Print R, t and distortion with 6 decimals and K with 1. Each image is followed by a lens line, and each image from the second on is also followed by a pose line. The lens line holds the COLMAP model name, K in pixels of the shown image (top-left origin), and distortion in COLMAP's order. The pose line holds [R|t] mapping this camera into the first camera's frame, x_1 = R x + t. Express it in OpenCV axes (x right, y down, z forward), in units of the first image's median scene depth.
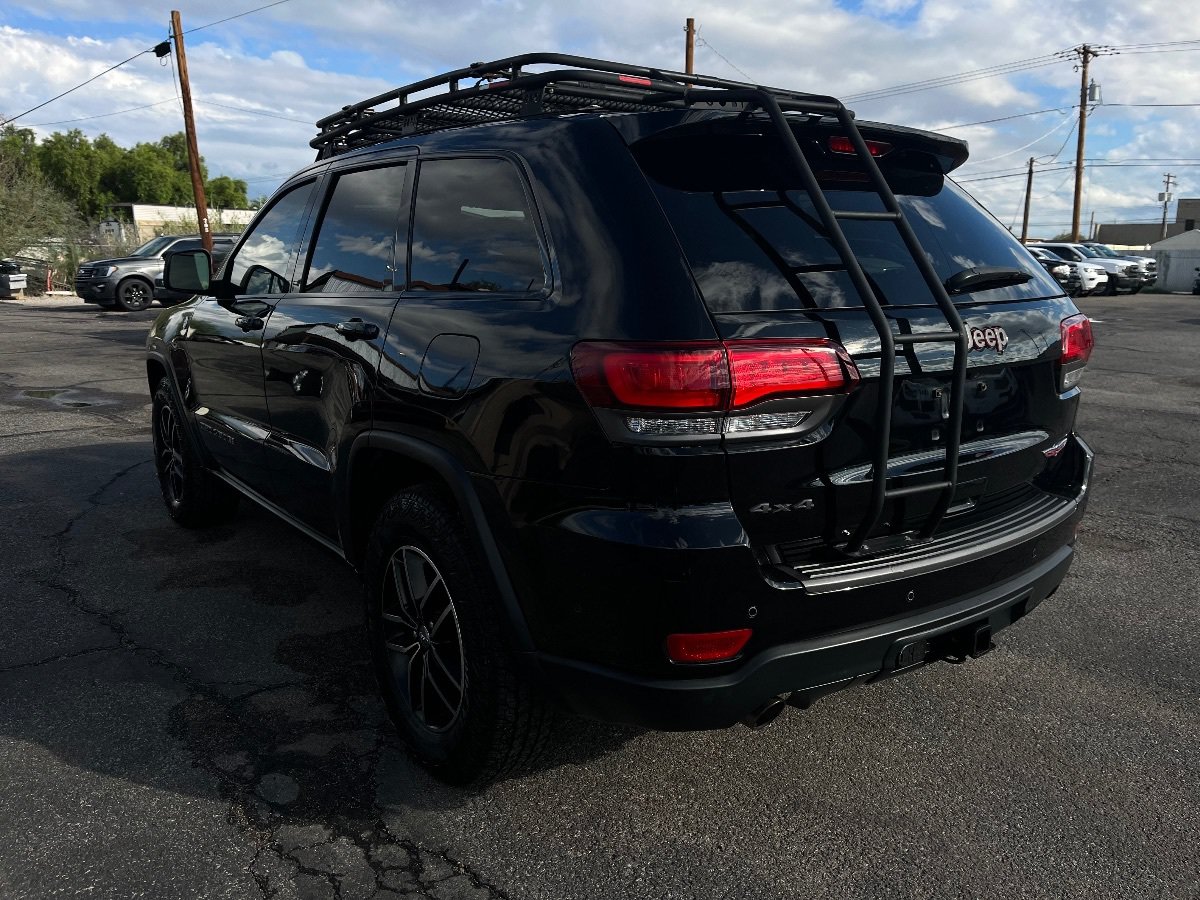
lens RADIAL K [[933.8, 0, 605.4], [0, 933.8, 449.7], [0, 0, 1]] dist [0.104655, -0.160012]
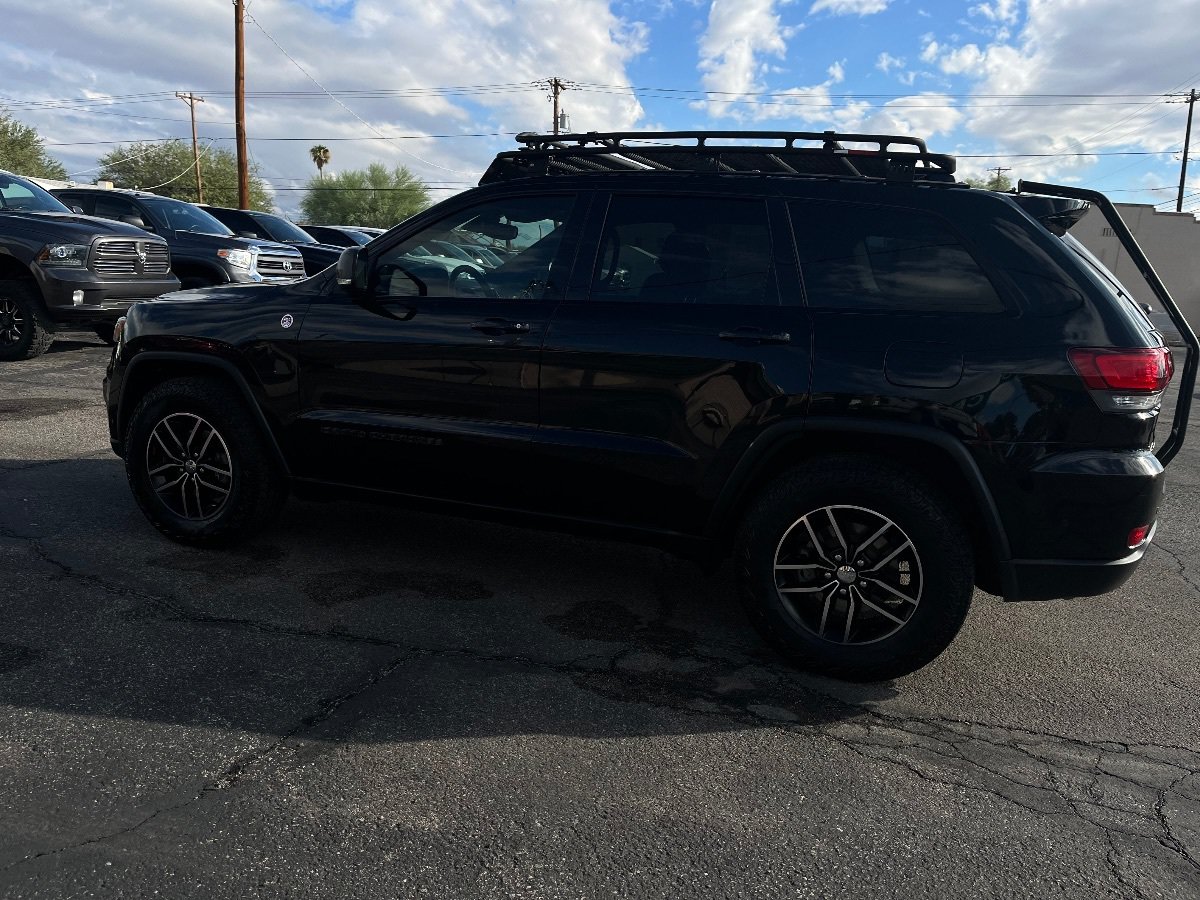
lens RADIAL K [[933.8, 0, 605.4], [0, 933.8, 449.7], [0, 0, 1]] dist [0.104655, -0.160012]
pose [[0.832871, -0.063897, 0.549766, -0.104315], [0.058762, 0.997908, 0.026961, -0.002465], [-0.550339, 0.009850, 0.834883, 0.008715]]
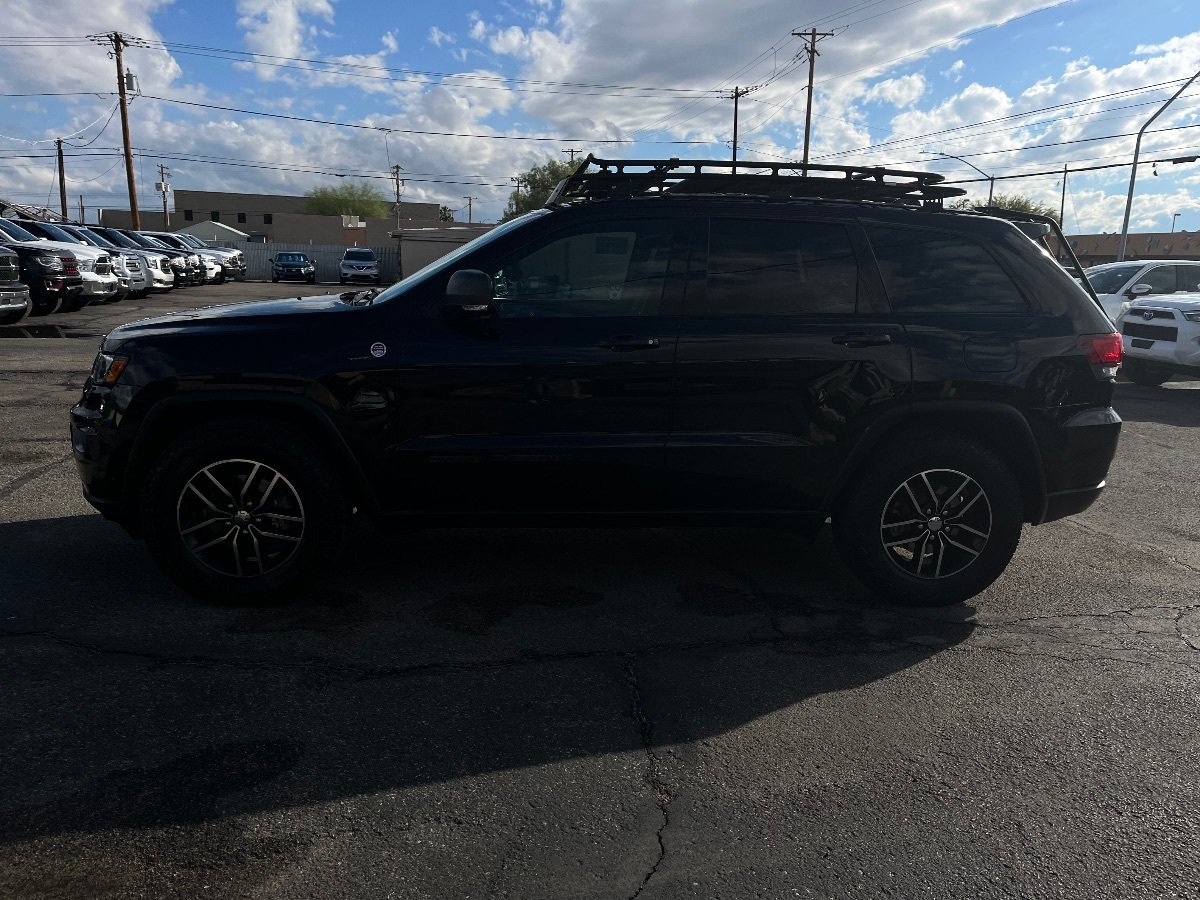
lens RADIAL K [[953.6, 0, 639.6], [0, 953.6, 448.3], [0, 0, 1]] dist [0.091803, -0.164732]
pose [[0.480642, -0.152249, 0.863599, -0.166229], [0.139935, 0.985510, 0.095859, -0.014580], [-0.865680, 0.074774, 0.494983, 0.053788]]
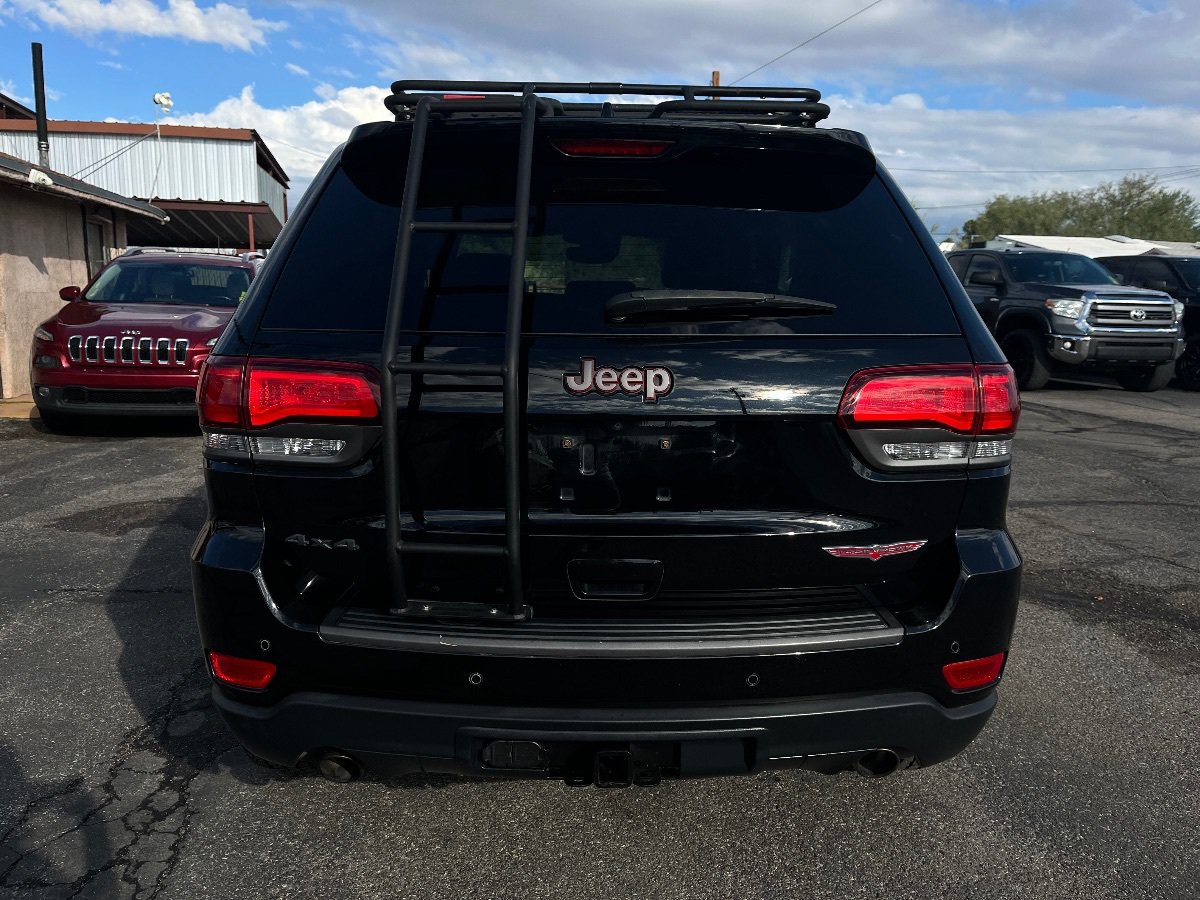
lens RADIAL K [[933.8, 0, 605.4], [0, 933.8, 449.7], [0, 0, 1]] dist [0.104655, -0.160012]
pose [[0.806881, 0.106131, -0.581101, 0.064468], [-0.128901, 0.991655, 0.002129, -0.004573], [0.576478, 0.073187, 0.813828, 0.027643]]
